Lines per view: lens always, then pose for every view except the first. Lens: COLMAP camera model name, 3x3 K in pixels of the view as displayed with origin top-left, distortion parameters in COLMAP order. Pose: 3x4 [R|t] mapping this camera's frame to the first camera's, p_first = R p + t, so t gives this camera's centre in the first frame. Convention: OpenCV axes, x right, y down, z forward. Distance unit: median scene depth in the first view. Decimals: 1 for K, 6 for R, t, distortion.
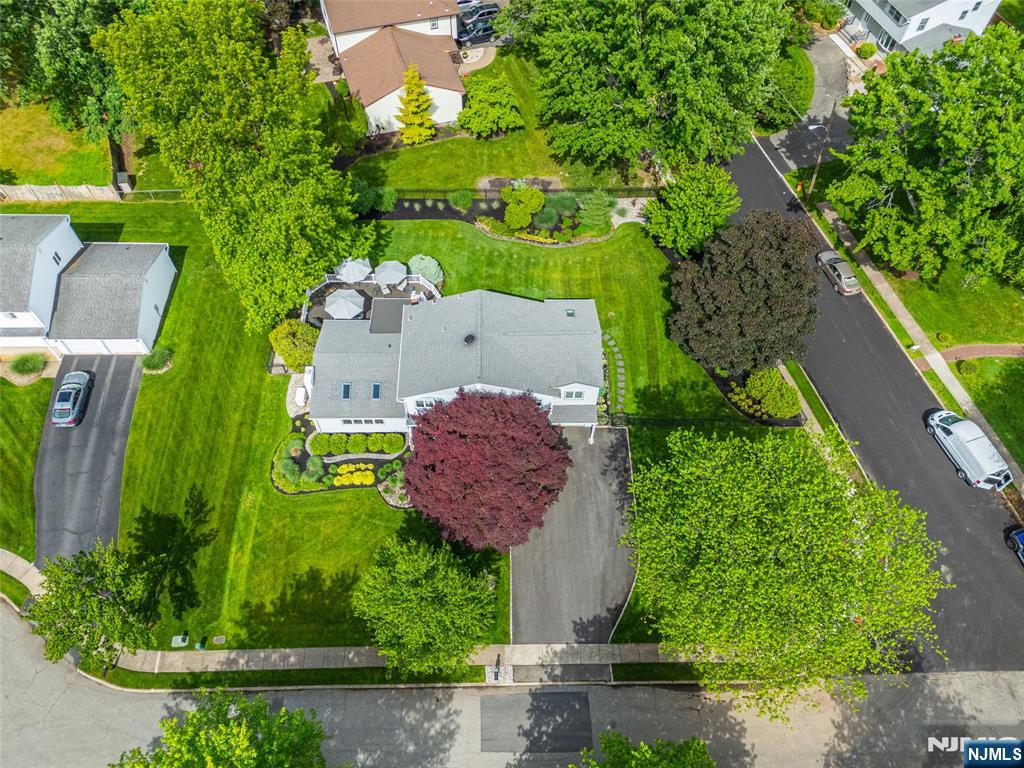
lens RADIAL K [[743.8, 0, 514.6], [0, 743.8, 378.1], [0, 0, 1]] dist [0.073110, -0.067981]
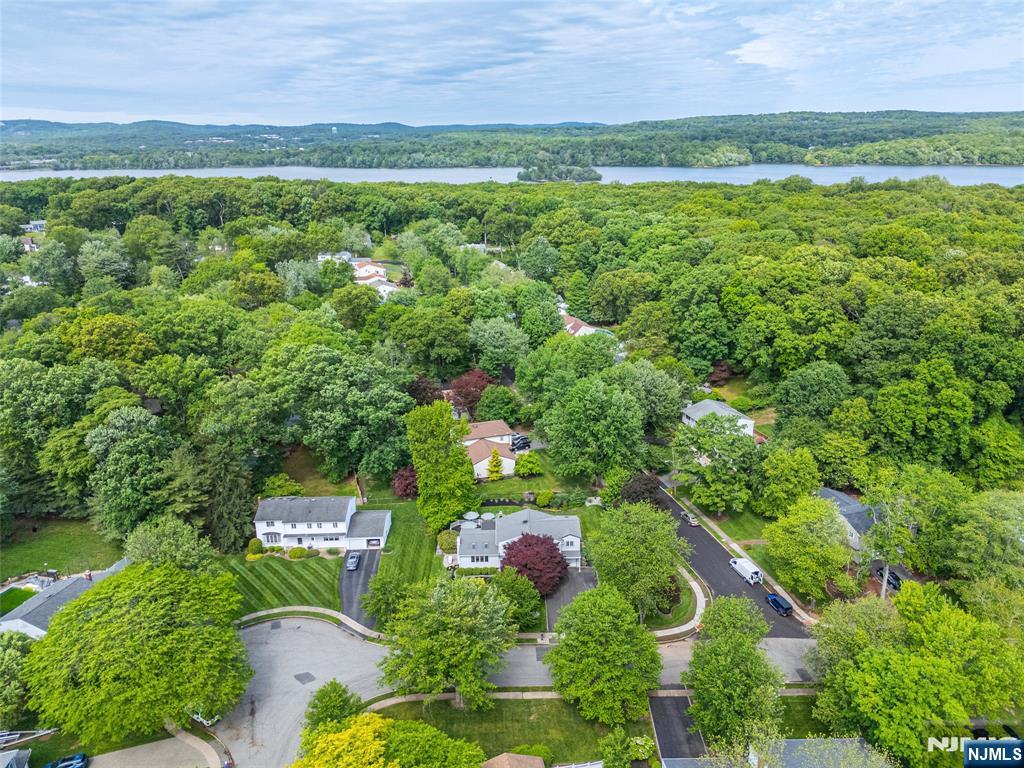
lens RADIAL K [[743.8, 0, 514.3], [0, 743.8, 380.6], [0, 0, 1]] dist [0.073110, -0.067981]
pose [[0.999416, -0.031688, -0.012792, -0.045431], [0.017028, 0.786339, -0.617560, 0.992708], [0.029628, 0.616982, 0.786419, -1.101482]]
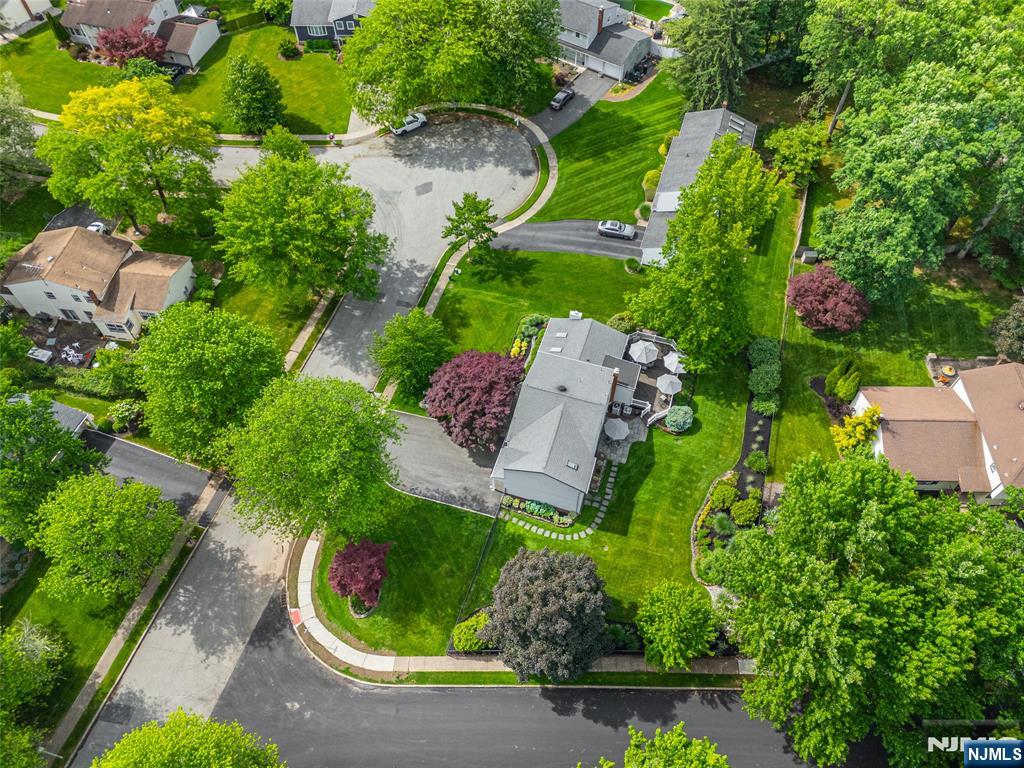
lens RADIAL K [[743.8, 0, 516.3], [0, 743.8, 386.2], [0, 0, 1]] dist [0.073110, -0.067981]
pose [[-0.318584, 0.768459, -0.554955, 0.666473], [-0.790921, 0.107179, 0.602459, -0.745911], [0.522445, 0.630859, 0.573645, 0.140216]]
